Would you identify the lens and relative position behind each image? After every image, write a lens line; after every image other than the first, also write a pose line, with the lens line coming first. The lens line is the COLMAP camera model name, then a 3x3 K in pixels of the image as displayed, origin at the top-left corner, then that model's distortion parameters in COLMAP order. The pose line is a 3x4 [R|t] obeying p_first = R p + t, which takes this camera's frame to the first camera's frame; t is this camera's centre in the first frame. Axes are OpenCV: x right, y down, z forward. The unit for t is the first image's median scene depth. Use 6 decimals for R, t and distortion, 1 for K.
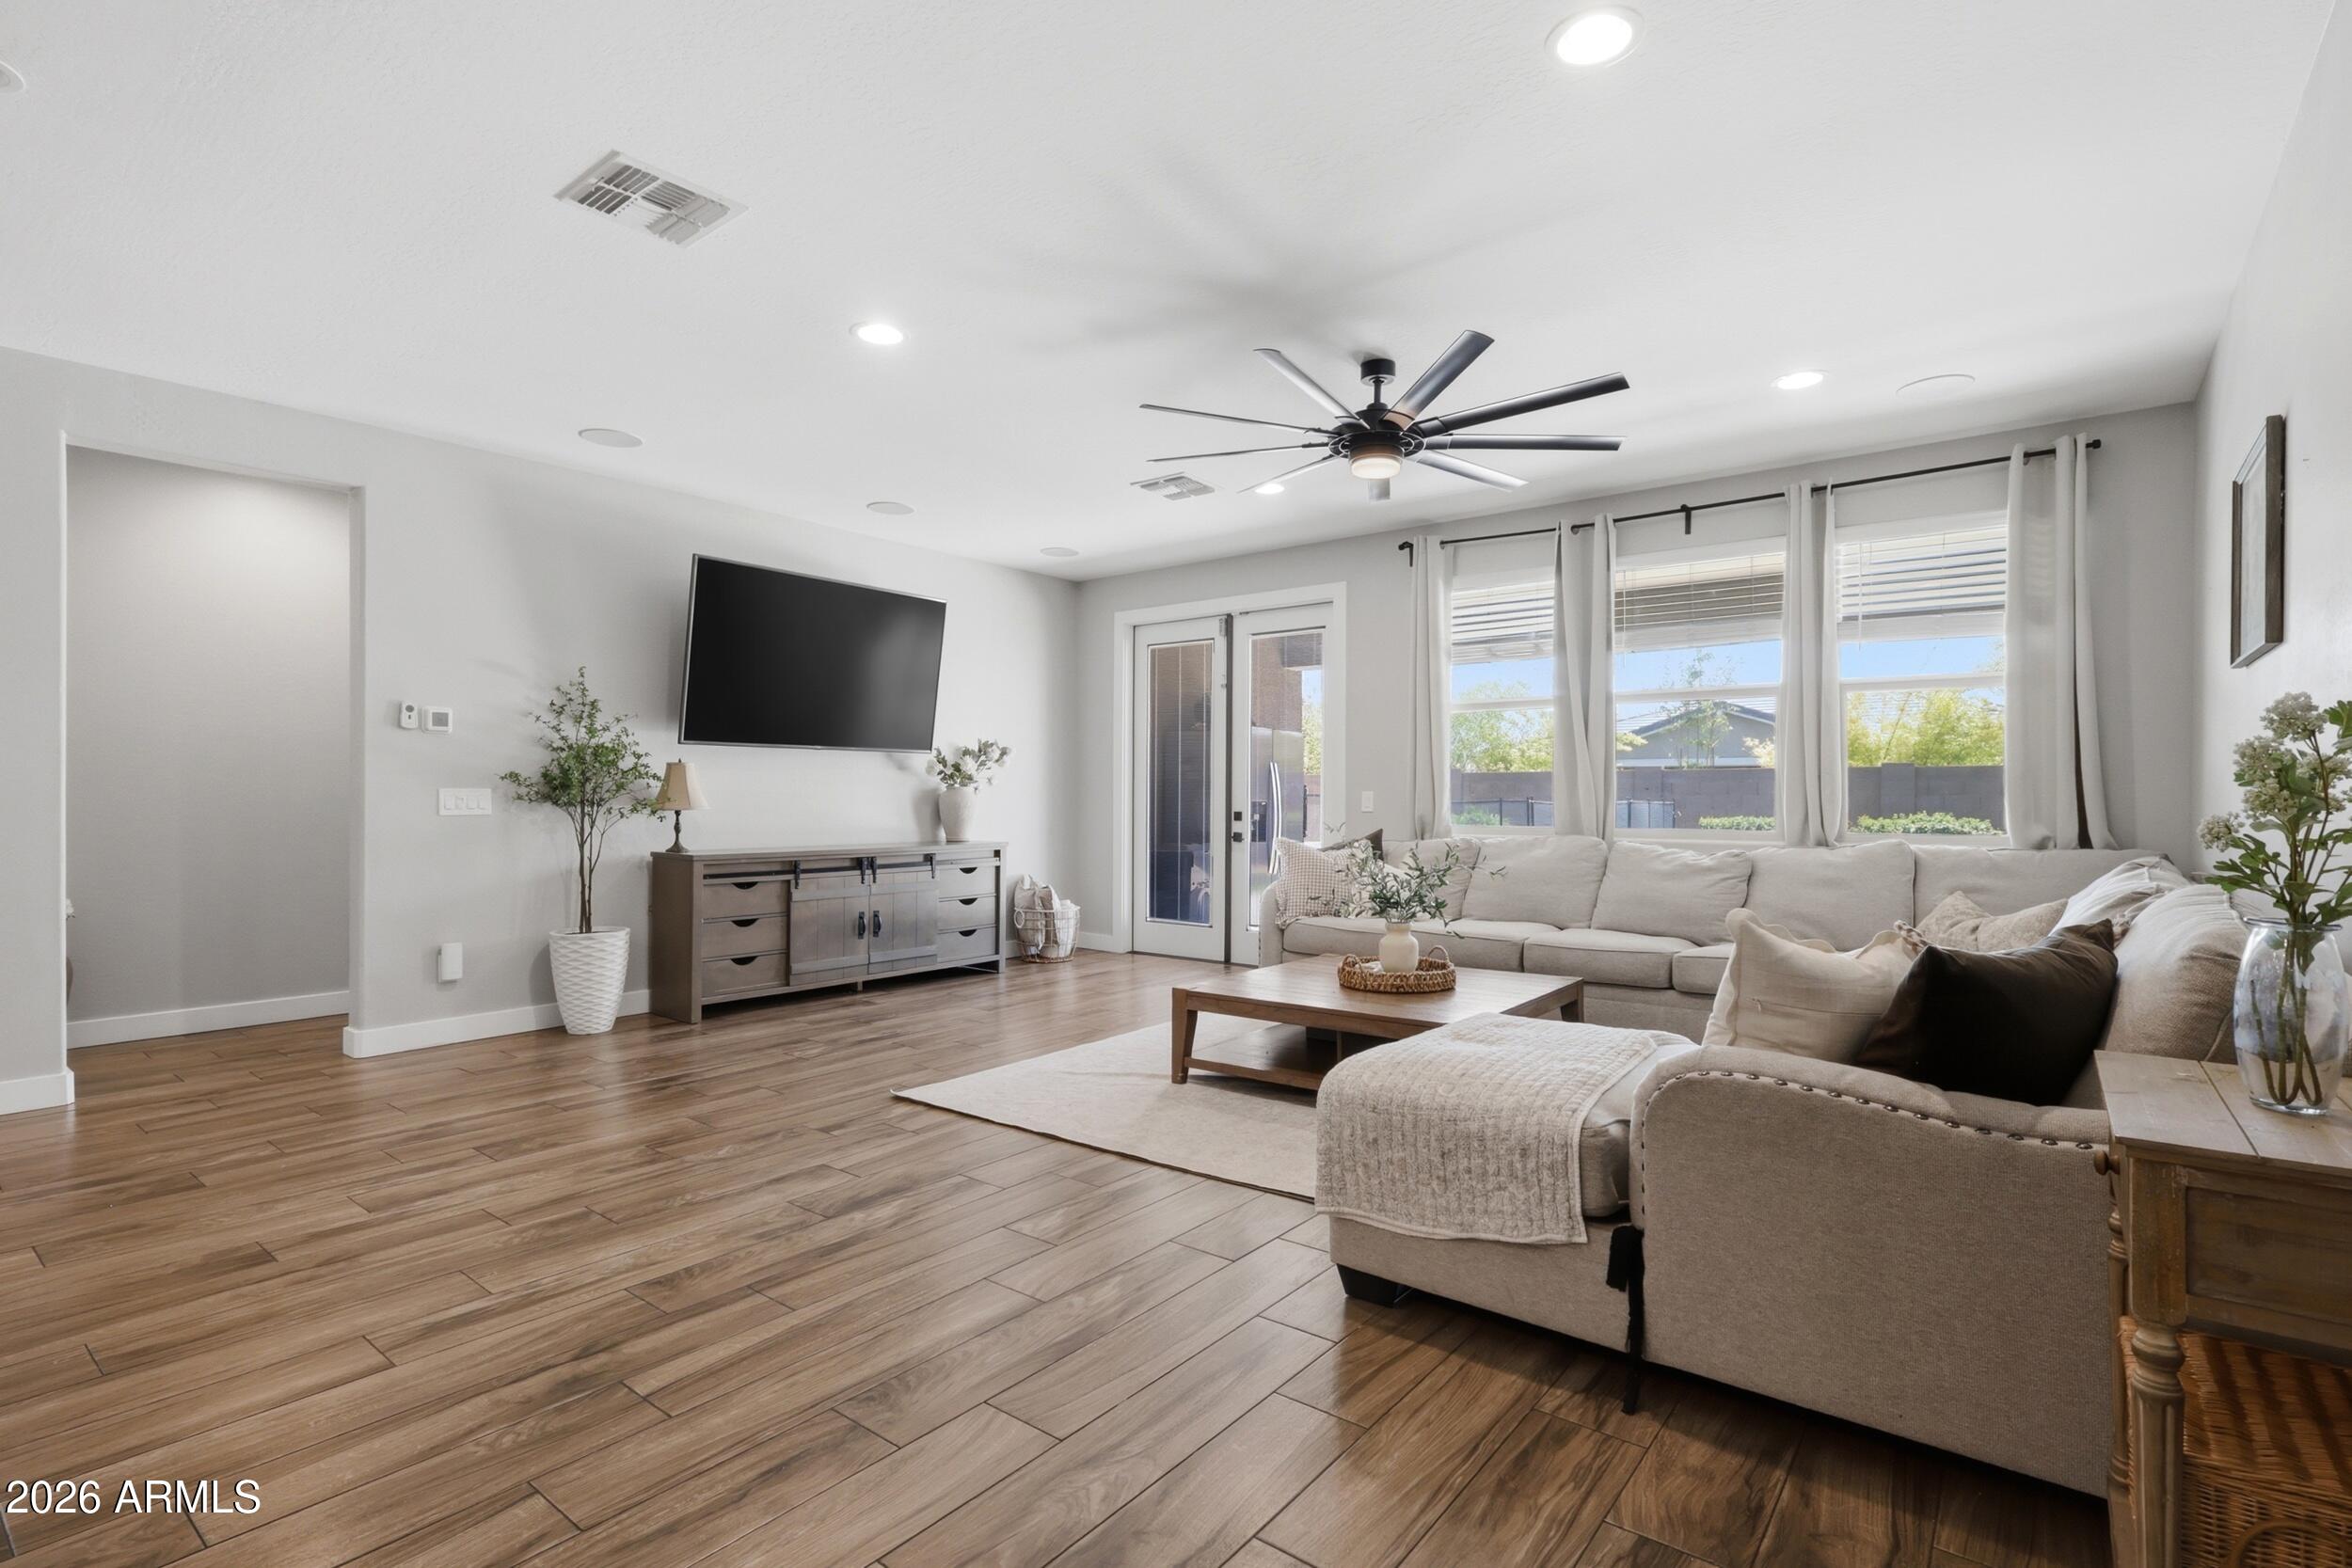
lens RADIAL K [[1104.2, 0, 1158.9], [0, 1104.2, 792.0], [0, 0, 1]] dist [0.000758, -0.000487]
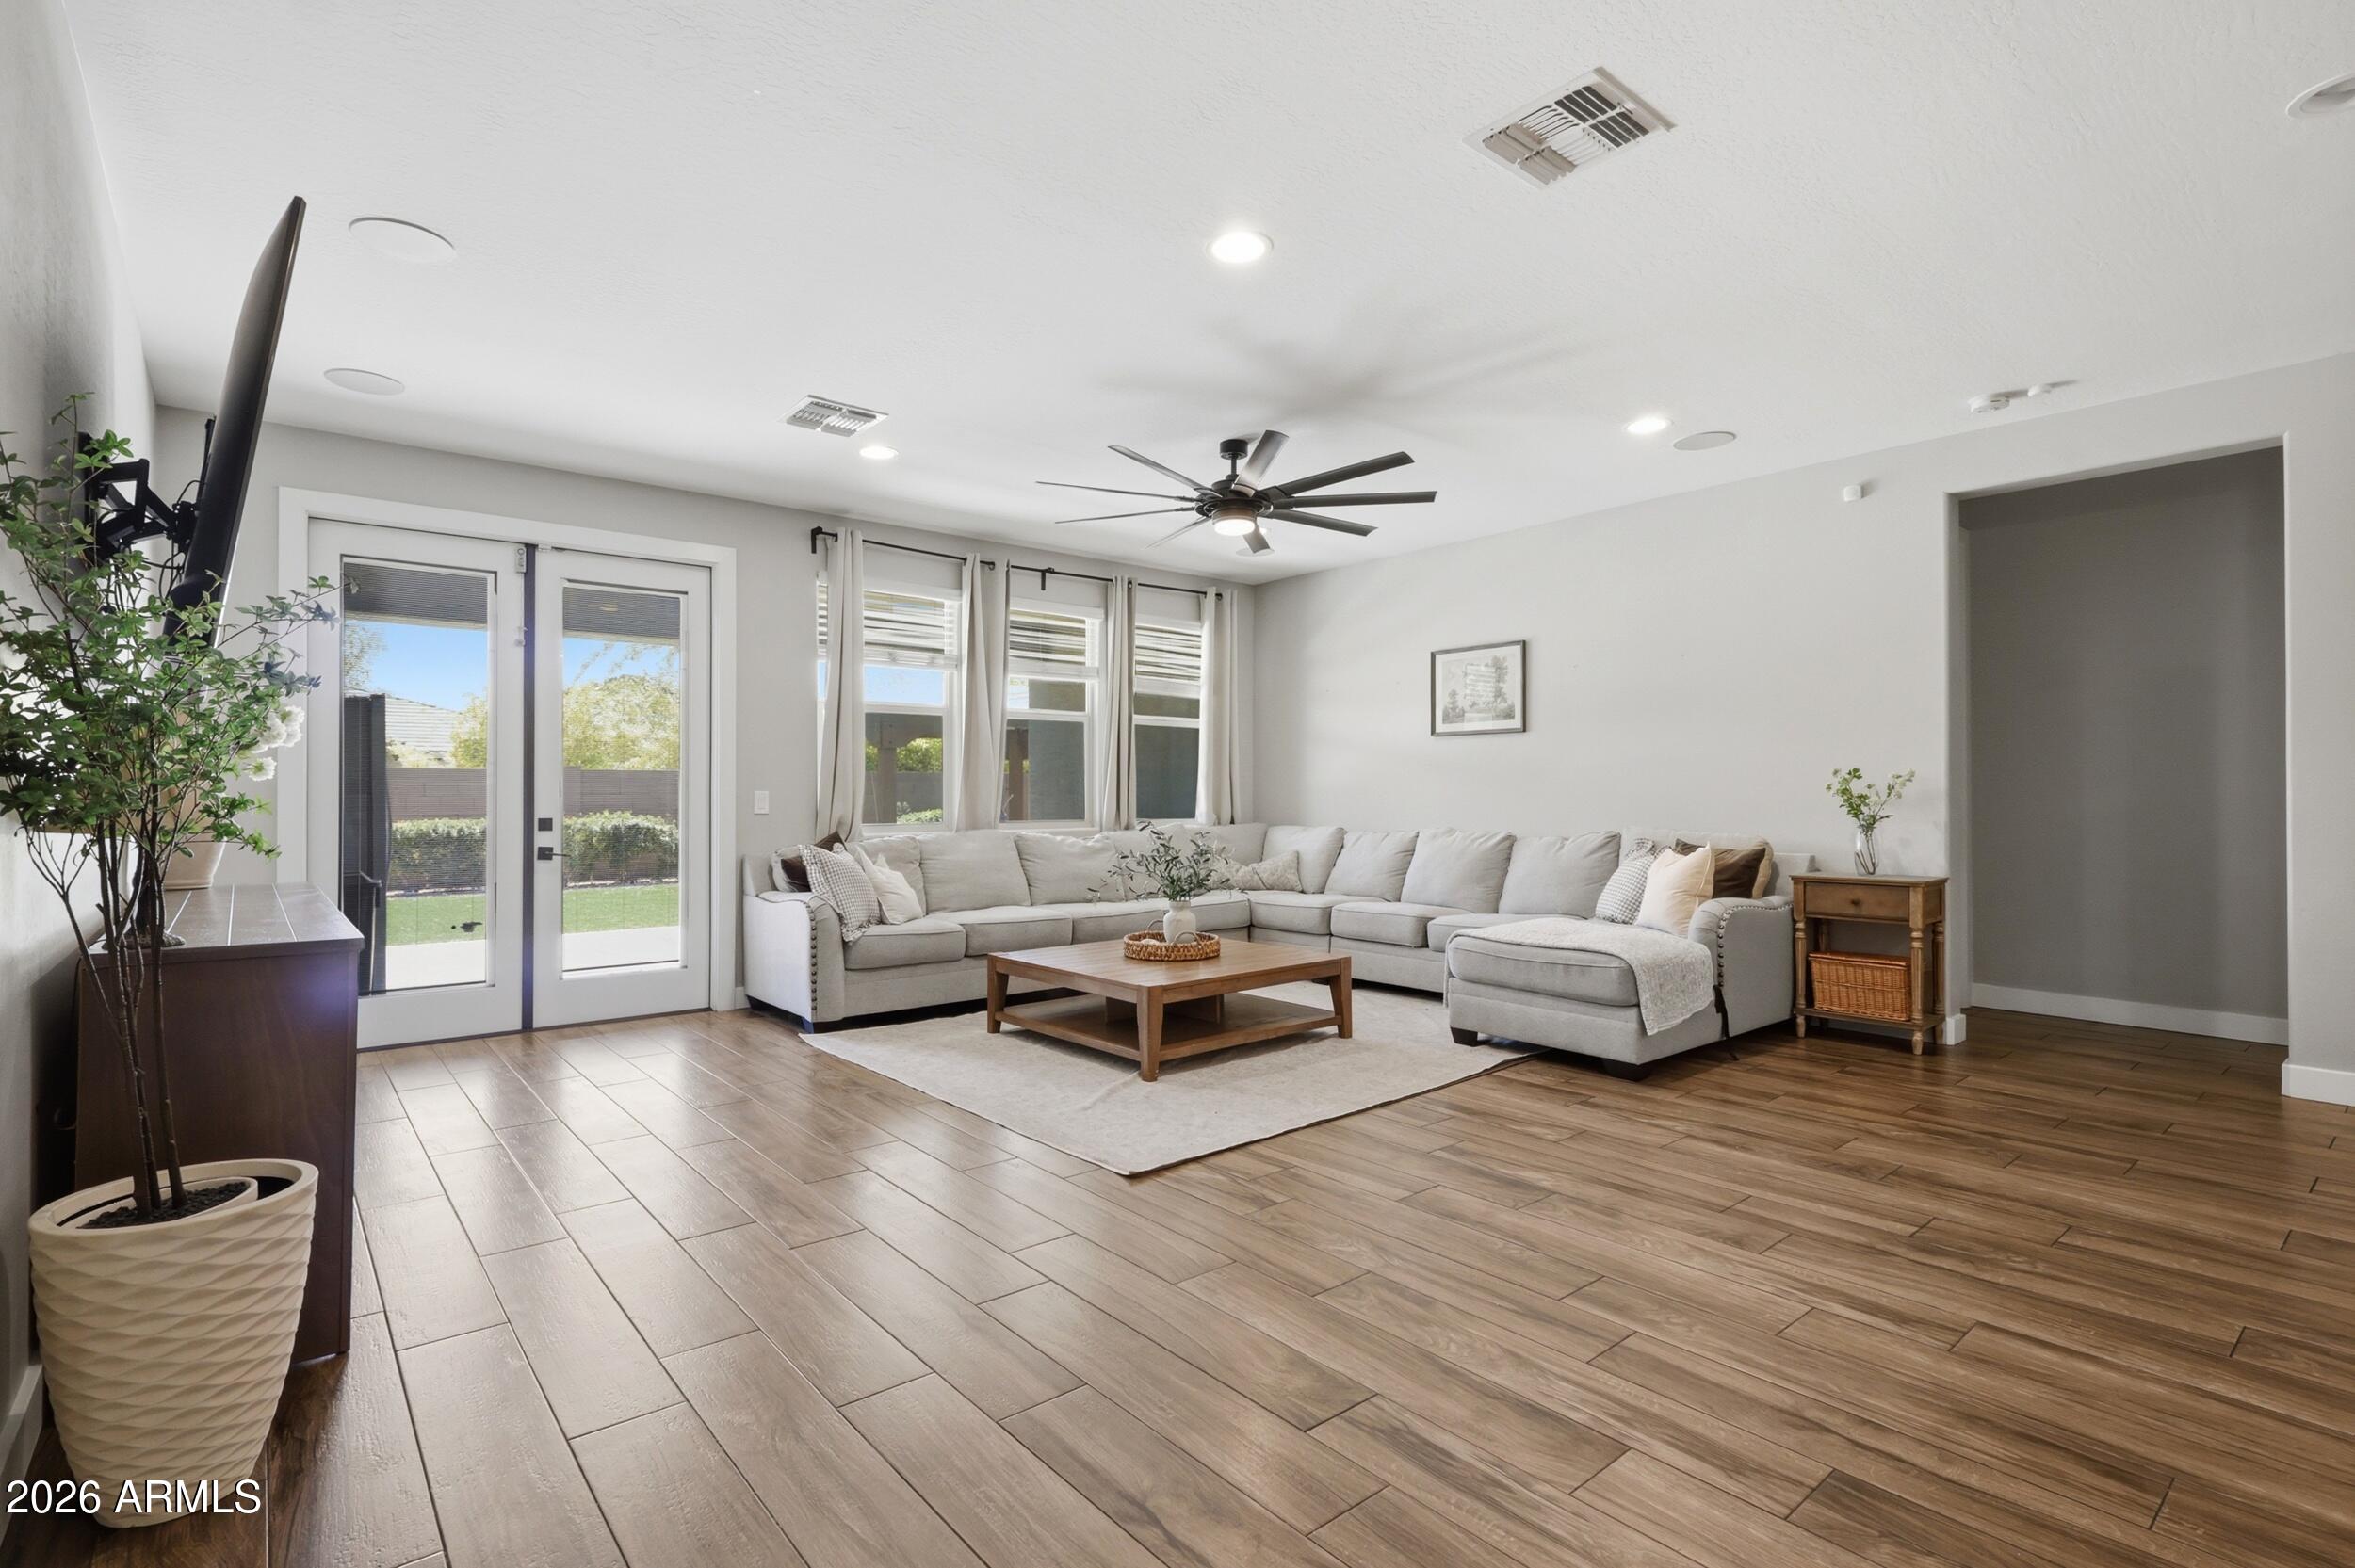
lens RADIAL K [[1105.6, 0, 1160.1], [0, 1105.6, 784.0], [0, 0, 1]] dist [0.000758, -0.000487]
pose [[0.210241, 0.009154, 0.977607, -1.251037], [-0.000363, 0.999957, -0.009285, 0.004166], [-0.977649, 0.001597, 0.210235, 1.013177]]
